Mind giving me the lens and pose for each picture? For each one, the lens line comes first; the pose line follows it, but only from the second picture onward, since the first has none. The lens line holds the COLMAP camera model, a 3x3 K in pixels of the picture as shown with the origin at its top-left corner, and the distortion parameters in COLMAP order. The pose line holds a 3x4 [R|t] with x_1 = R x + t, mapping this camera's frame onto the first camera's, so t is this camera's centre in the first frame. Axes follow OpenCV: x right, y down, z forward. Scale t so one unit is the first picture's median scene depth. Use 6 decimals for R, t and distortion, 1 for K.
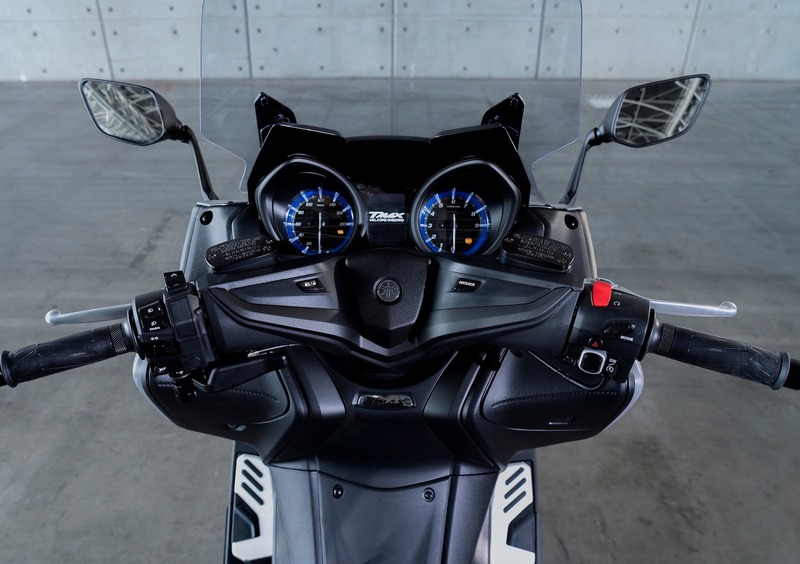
lens RADIAL K [[578.4, 0, 383.4], [0, 578.4, 282.1], [0, 0, 1]] dist [0.000738, -0.000007]
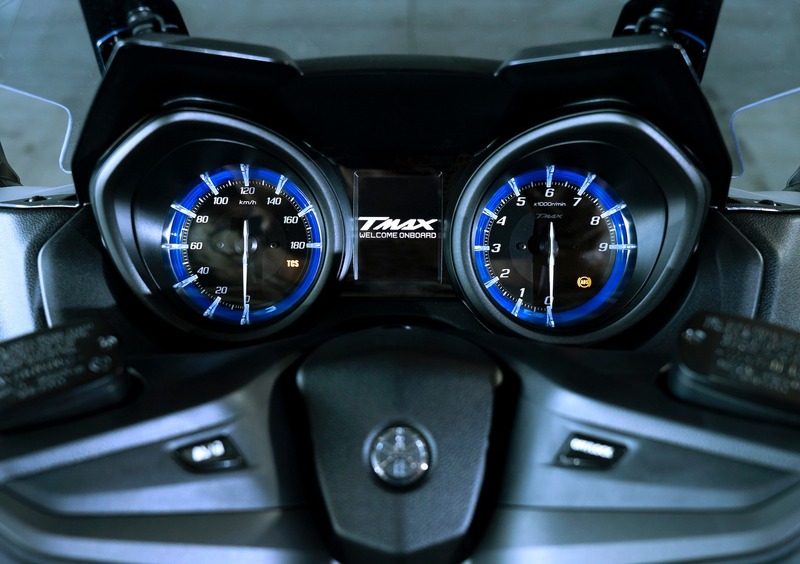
lens RADIAL K [[1117.6, 0, 400.0], [0, 1117.6, 282.0], [0, 0, 1]] dist [0.089761, -0.001901]
pose [[0.999978, -0.006486, 0.001584, 0.006188], [0.006435, 0.999518, 0.030355, -0.101876], [-0.001780, -0.030344, 0.999538, 0.154044]]
